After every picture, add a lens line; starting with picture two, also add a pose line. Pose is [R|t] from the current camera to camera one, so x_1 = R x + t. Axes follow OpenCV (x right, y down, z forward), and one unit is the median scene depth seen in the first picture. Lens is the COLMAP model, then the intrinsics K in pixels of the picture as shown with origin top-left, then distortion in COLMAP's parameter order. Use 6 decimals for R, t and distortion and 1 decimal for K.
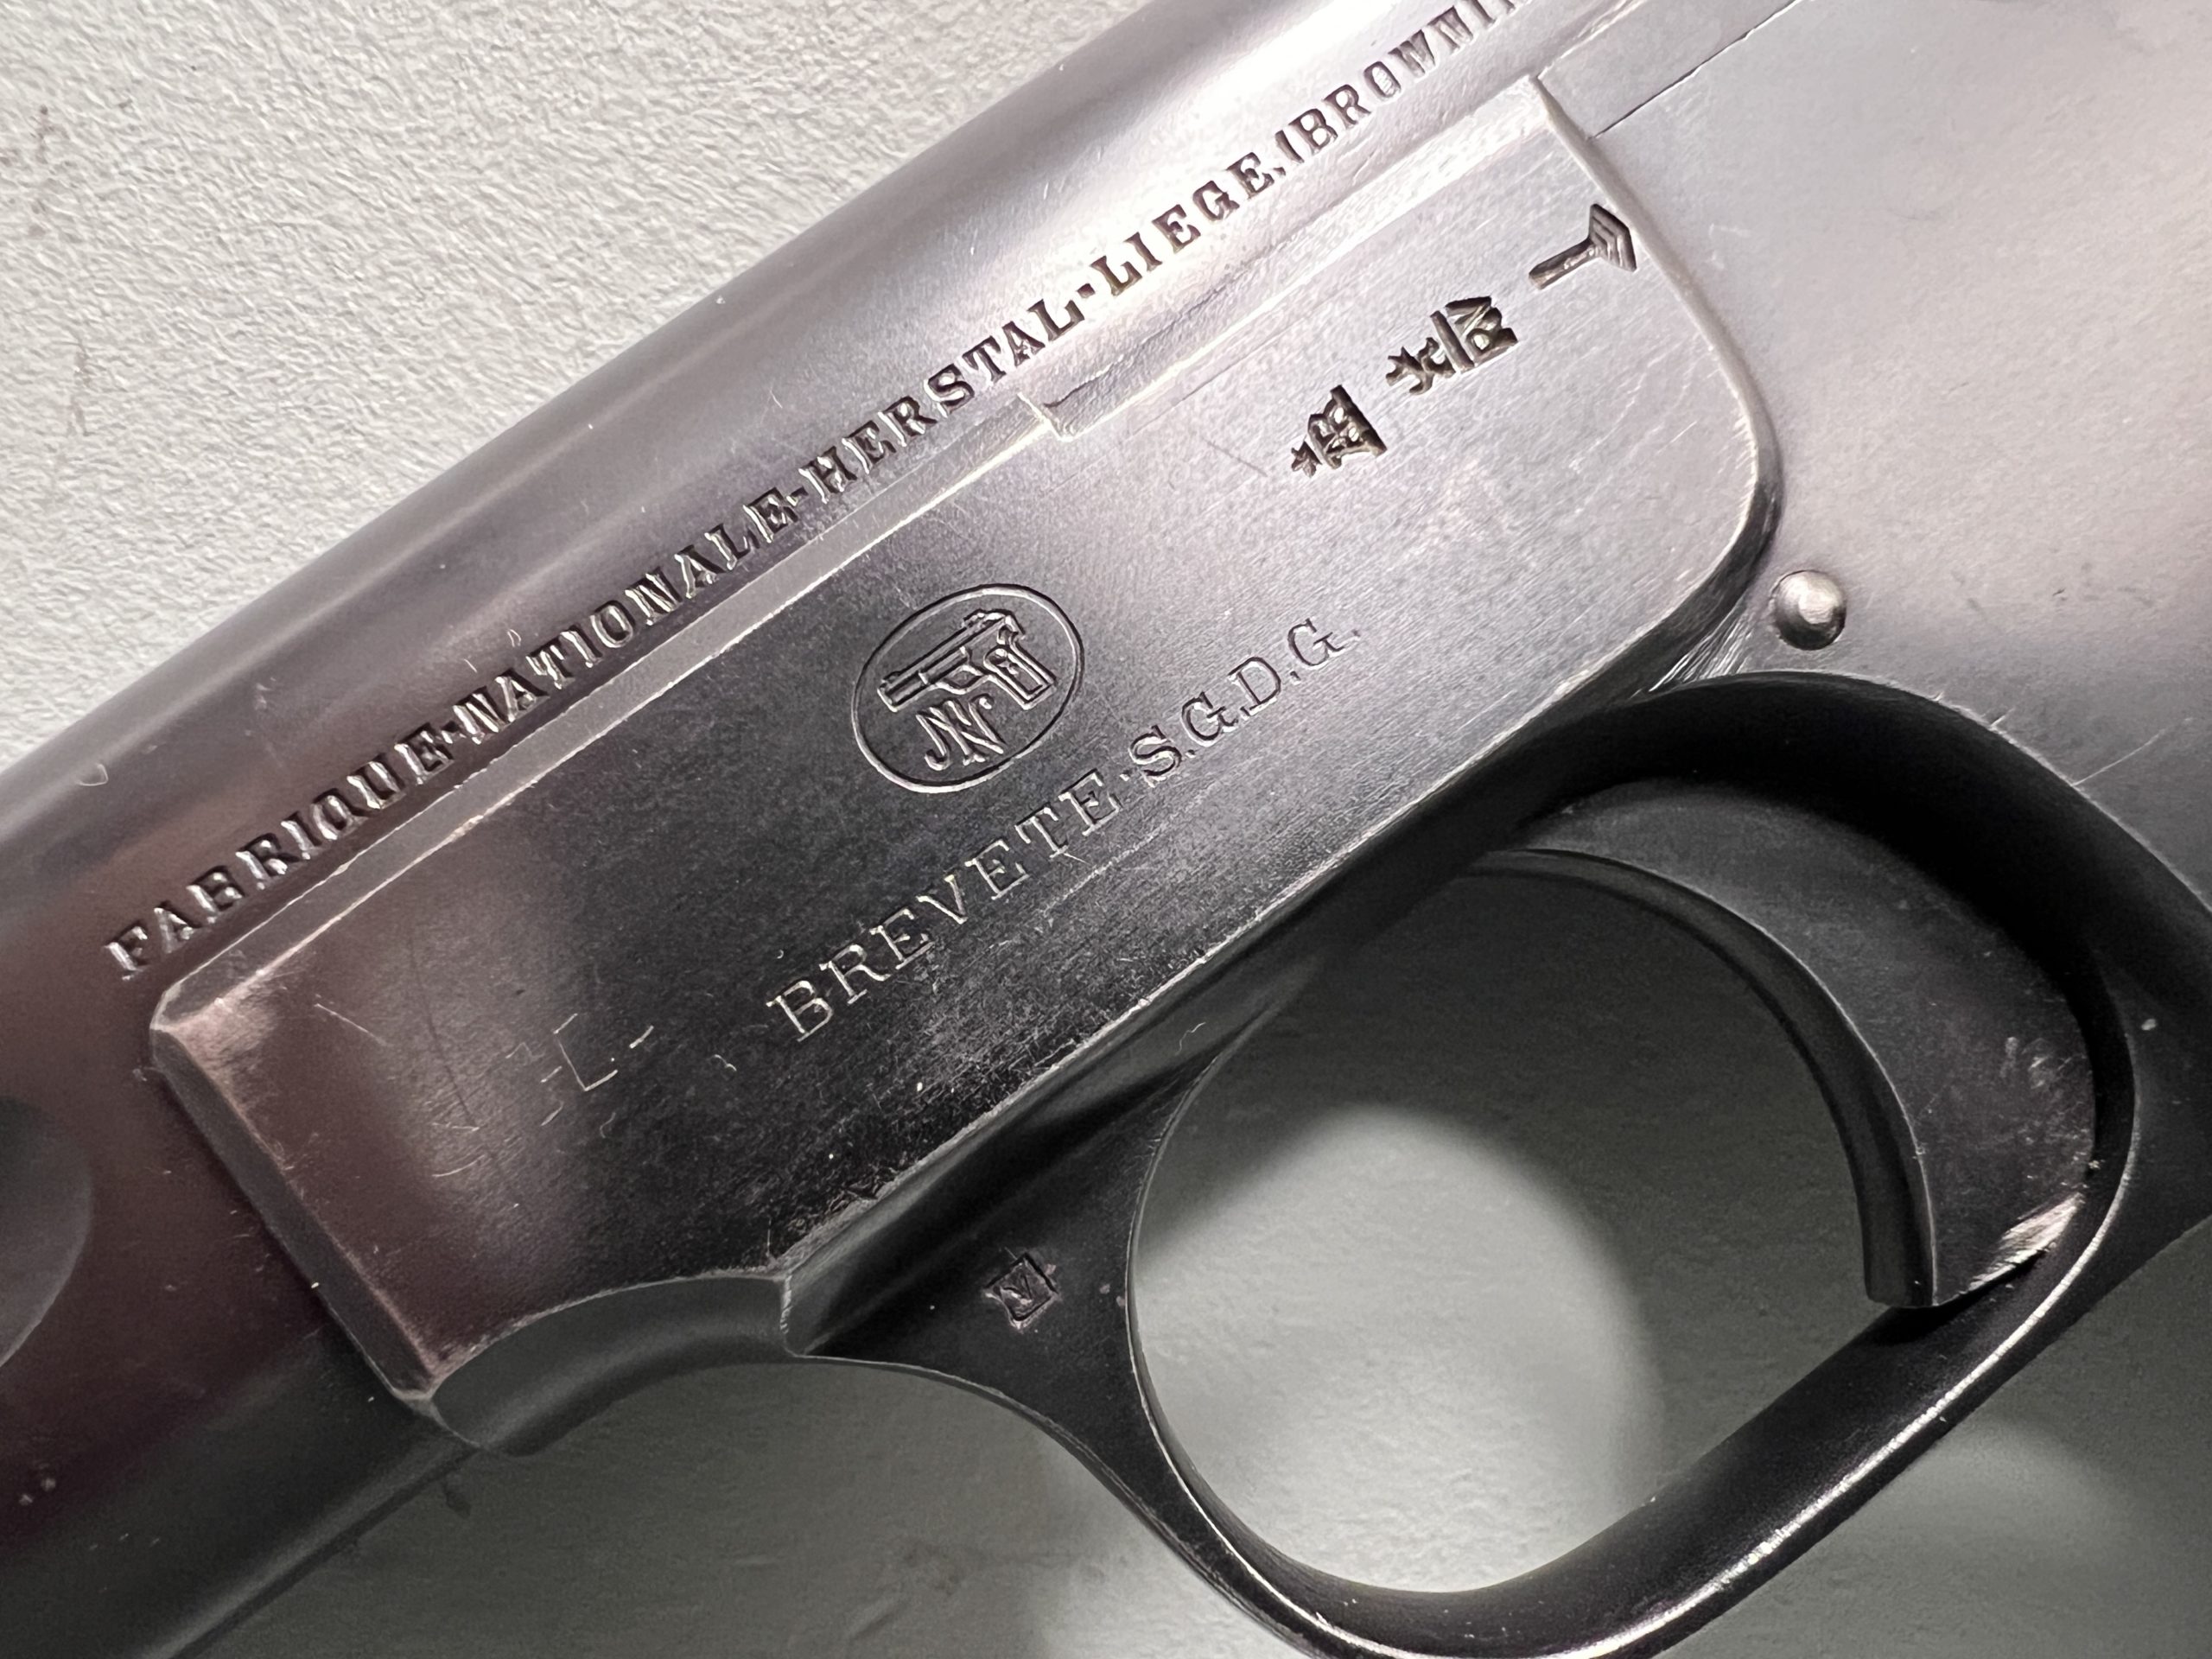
lens RADIAL K [[1721.8, 0, 1012.1], [0, 1721.8, 981.4], [0, 0, 1]] dist [-0.017288, 0.006013]
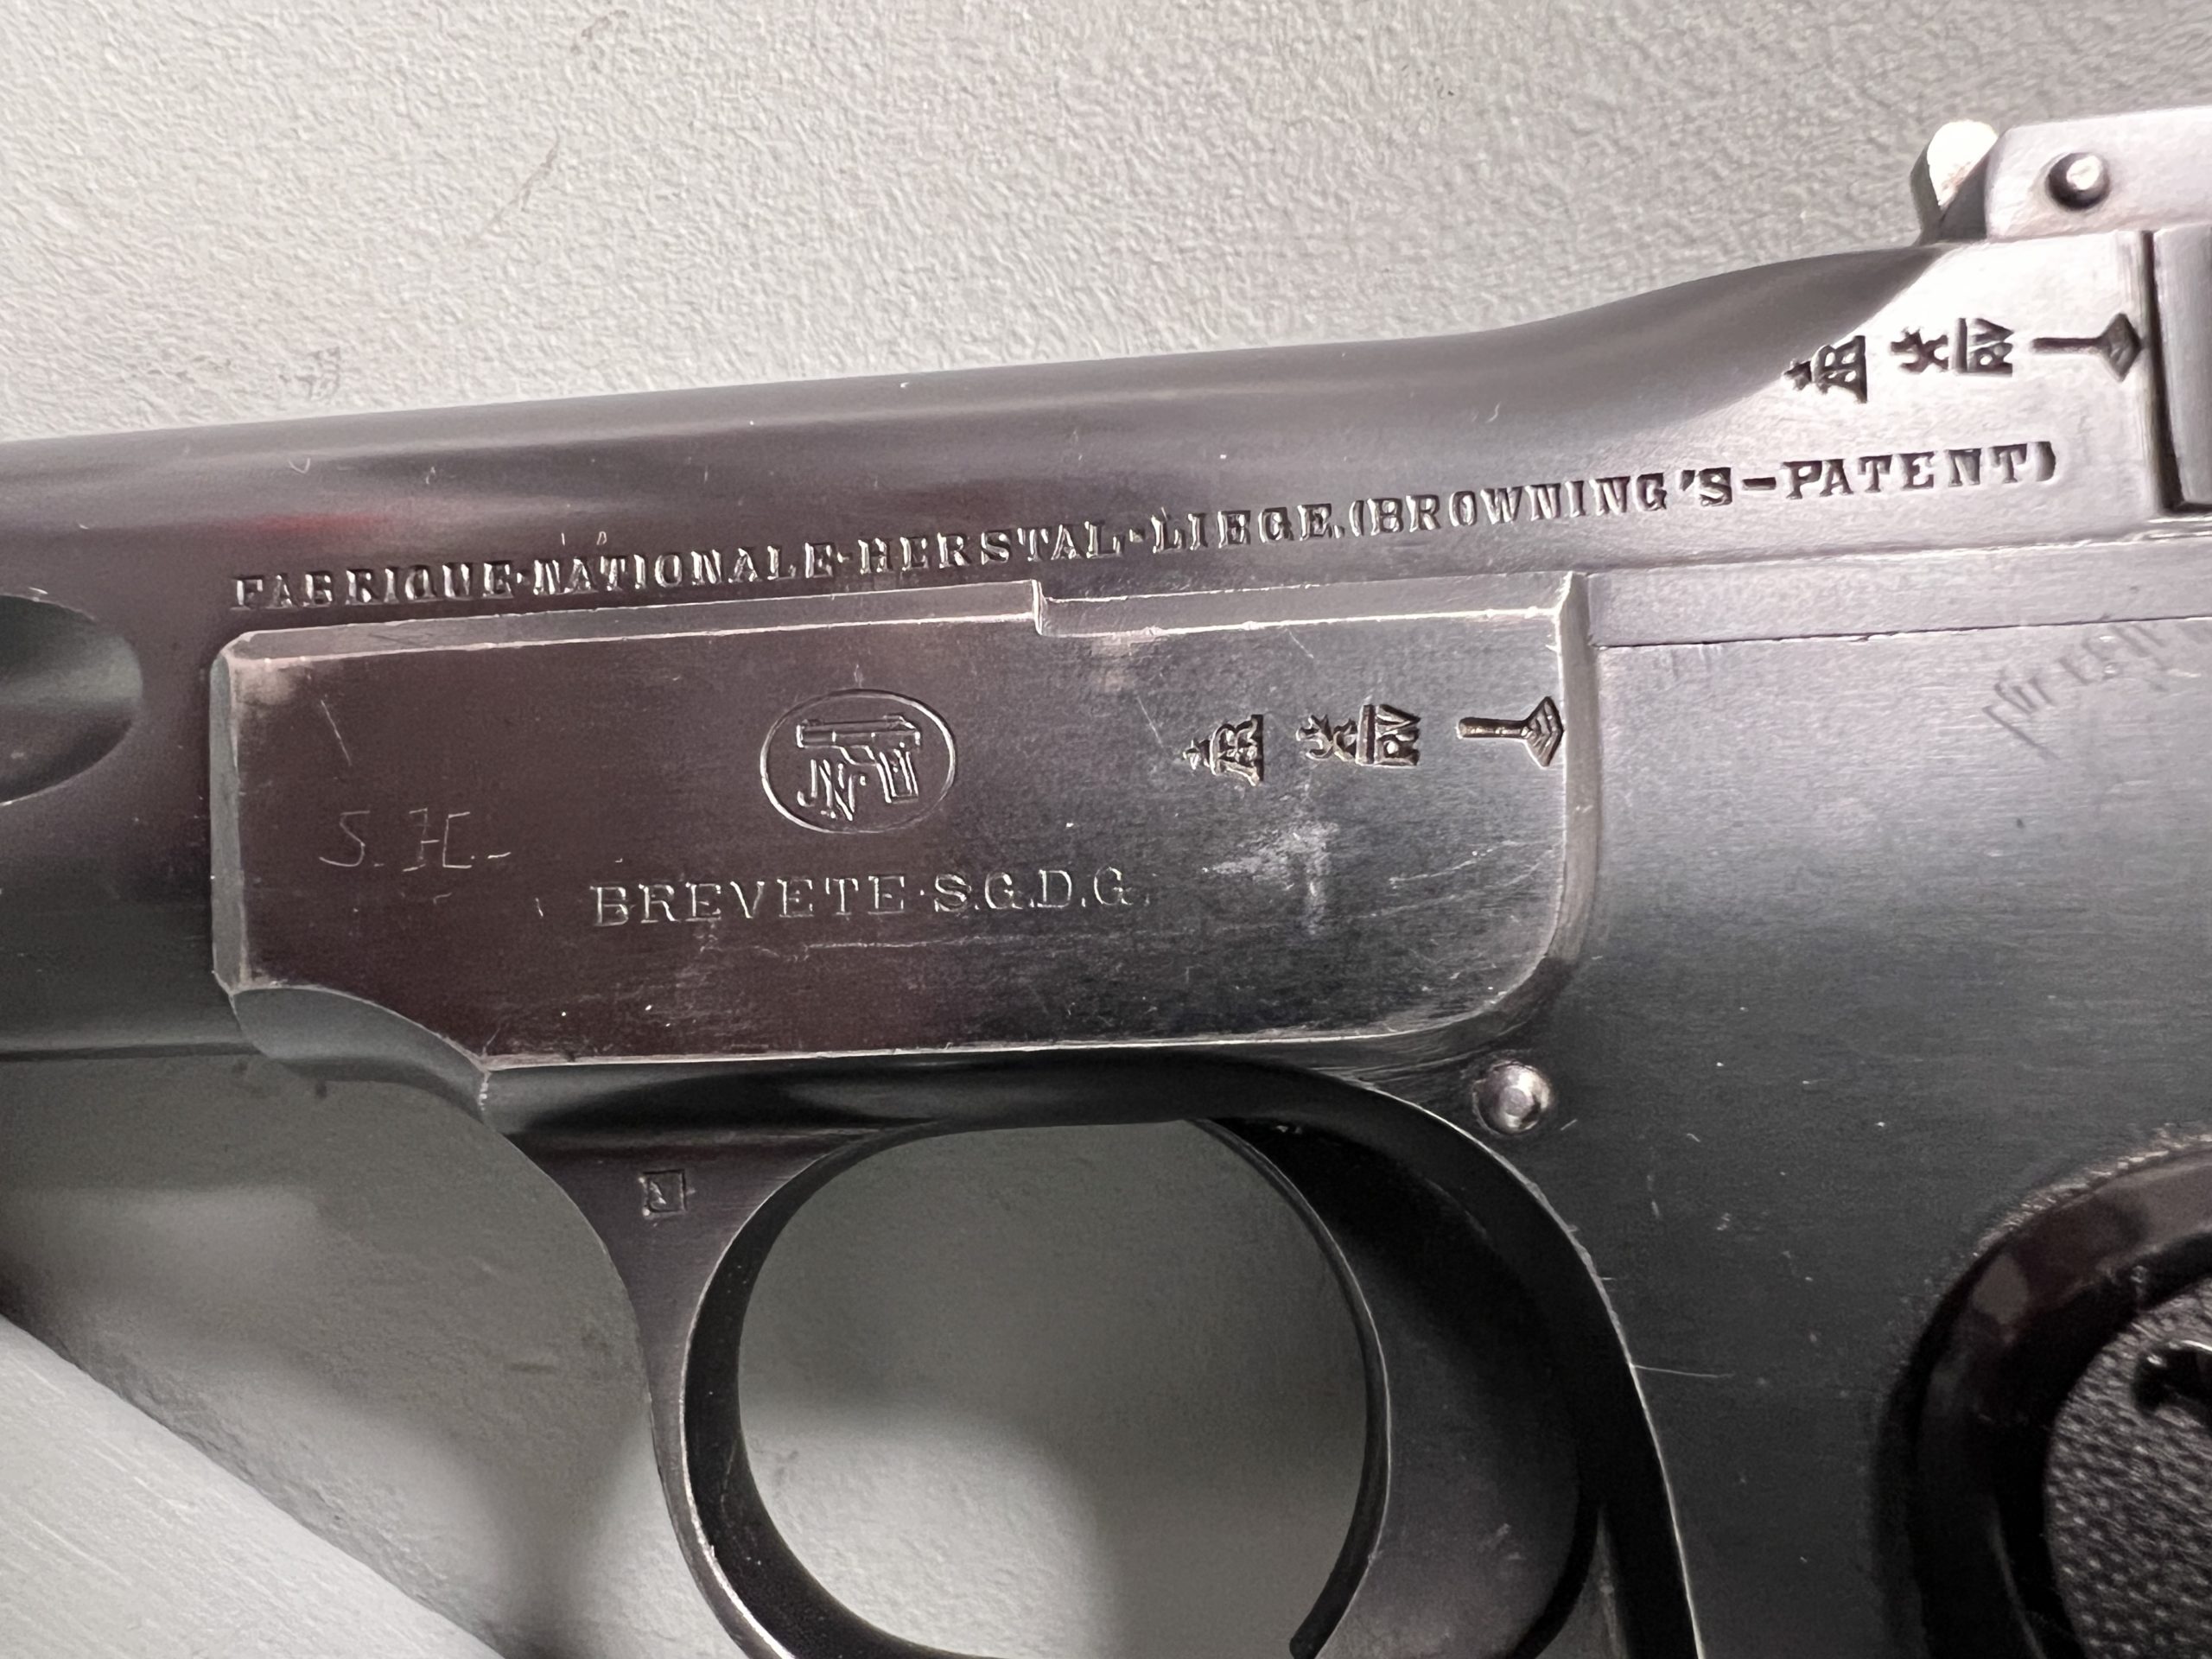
lens RADIAL K [[1694.6, 0, 1040.9], [0, 1694.6, 994.4], [0, 0, 1]] dist [-0.015873, 0.001108]
pose [[0.813371, 0.558053, -0.164332, 0.290131], [-0.550699, 0.829653, 0.091689, -0.167982], [0.187506, 0.015920, 0.982134, -0.128777]]
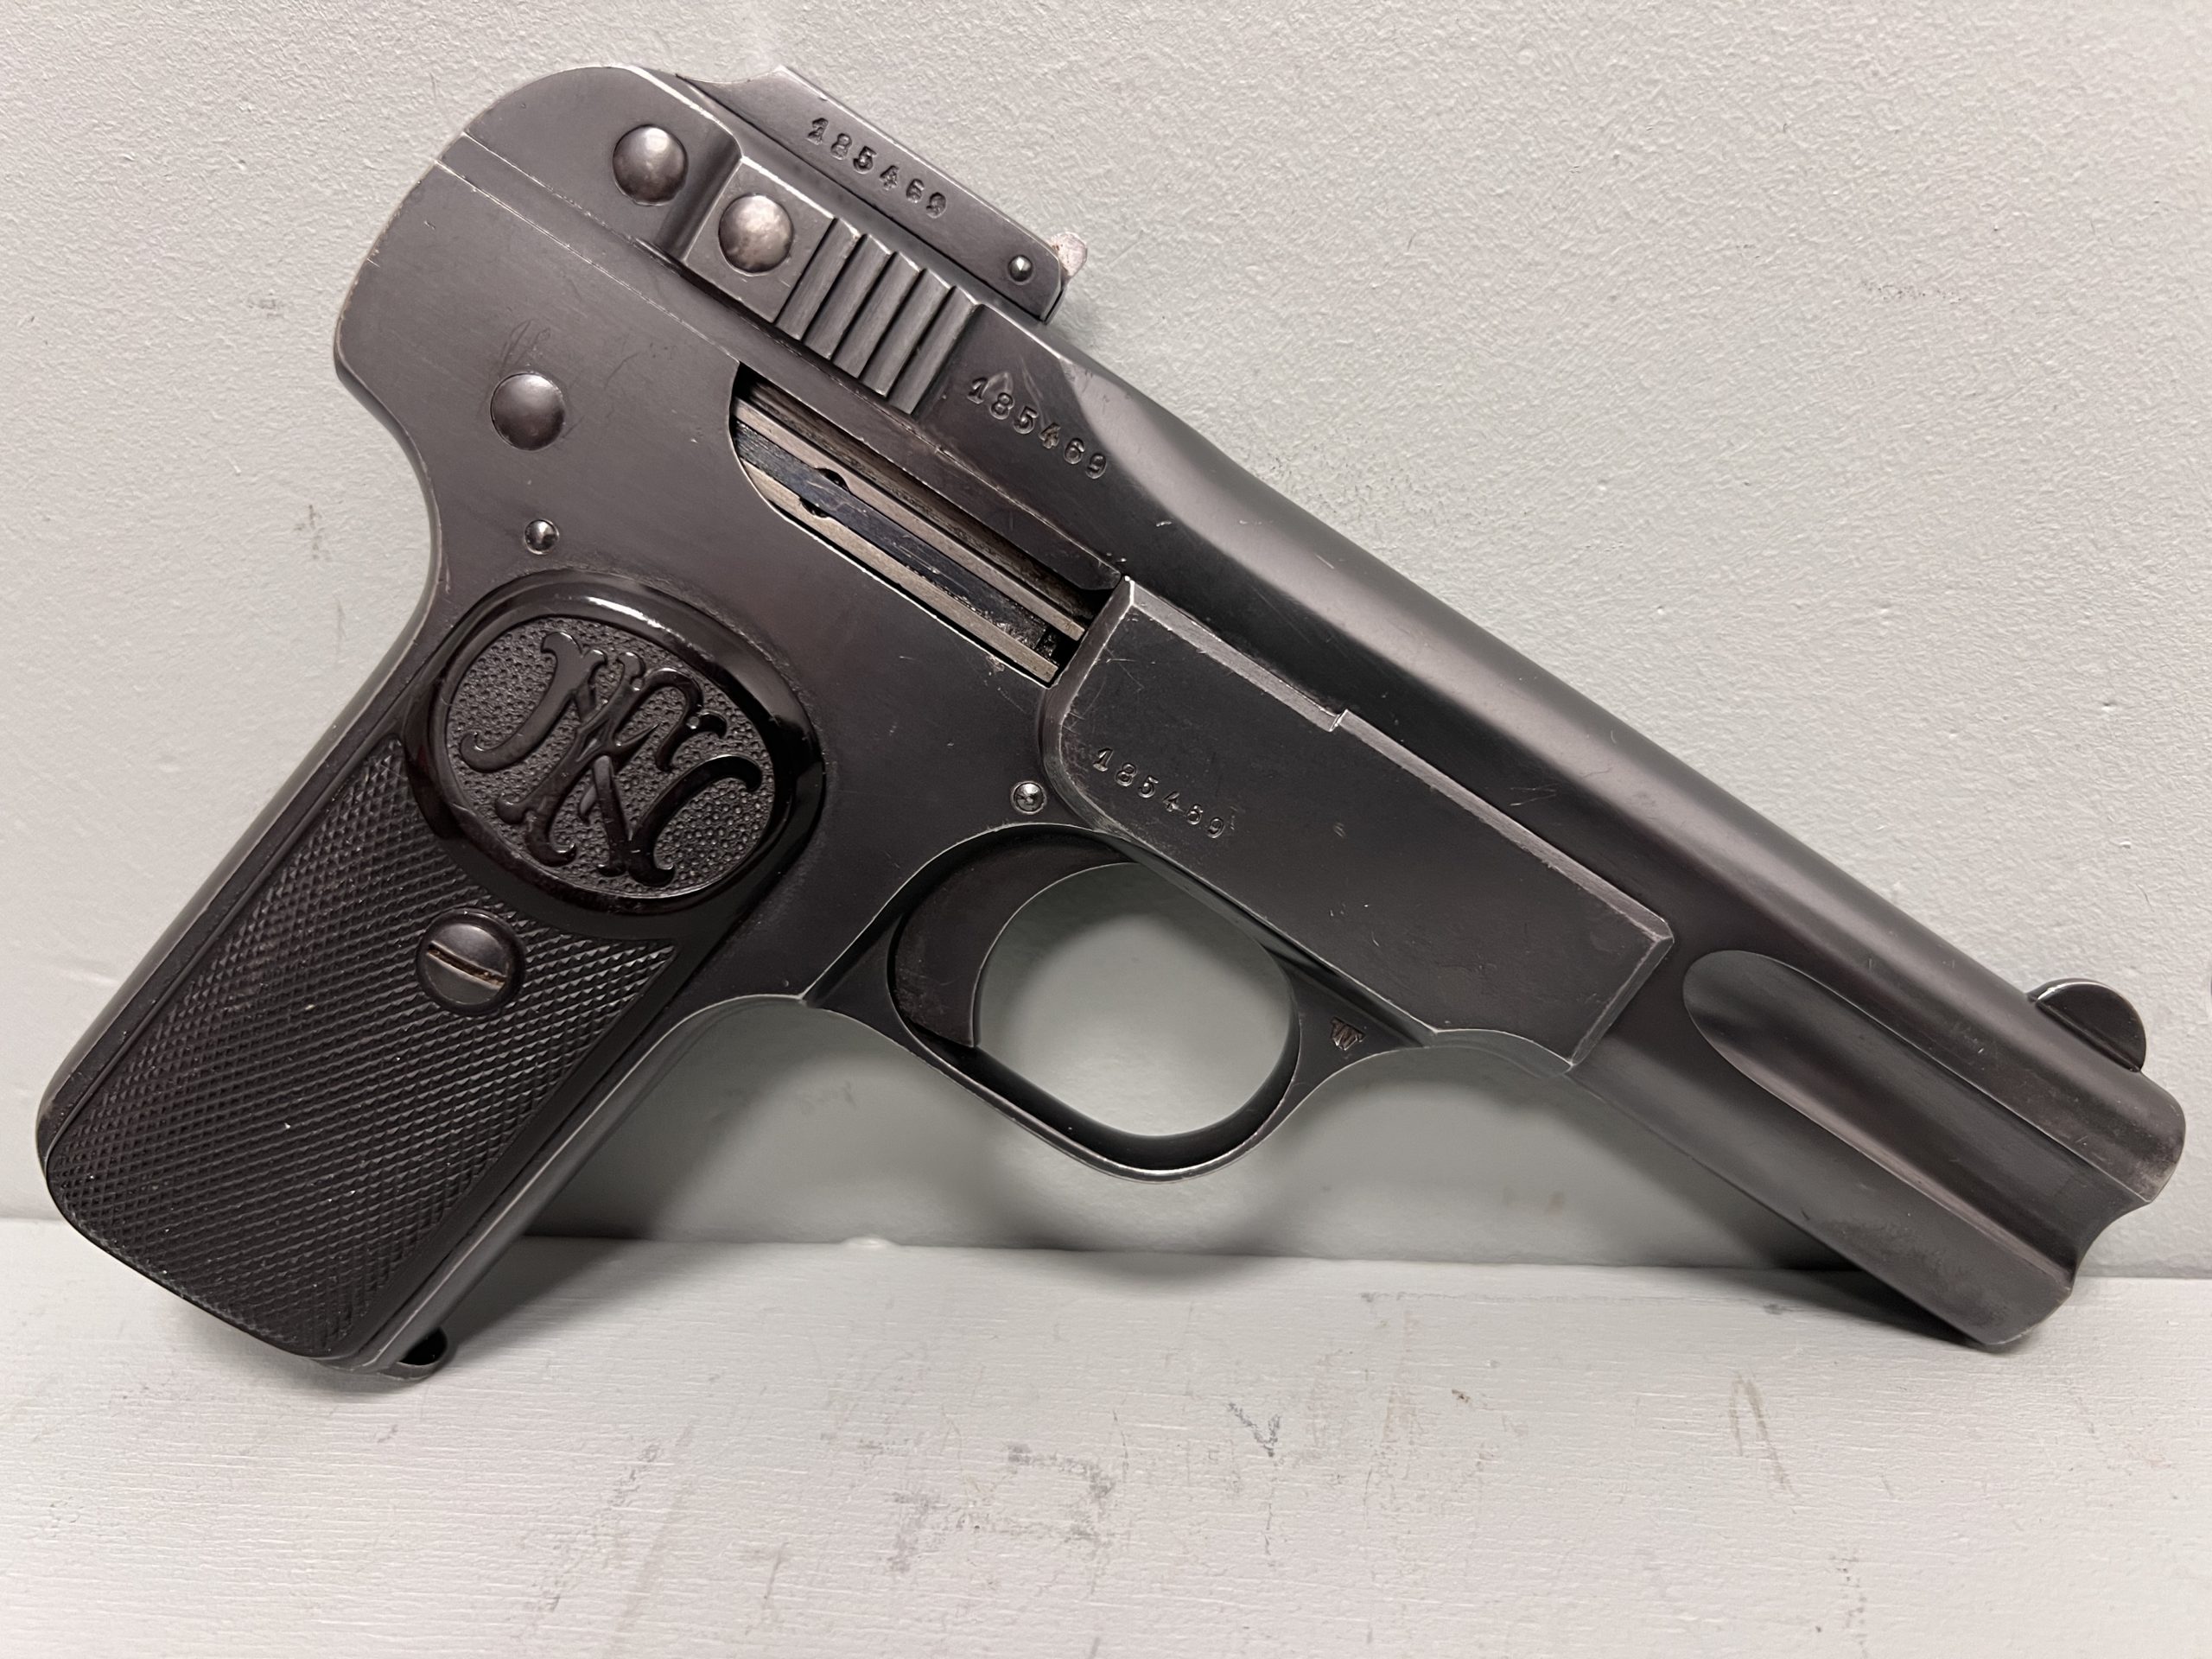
lens RADIAL K [[1703.6, 0, 1106.0], [0, 1703.6, 829.5], [0, 0, 1]] dist [-0.026541, 0.005304]
pose [[0.971213, 0.045604, -0.233808, 1.068510], [0.019631, 0.962844, 0.269345, -0.689523], [0.237403, -0.266181, 0.934231, -1.042574]]
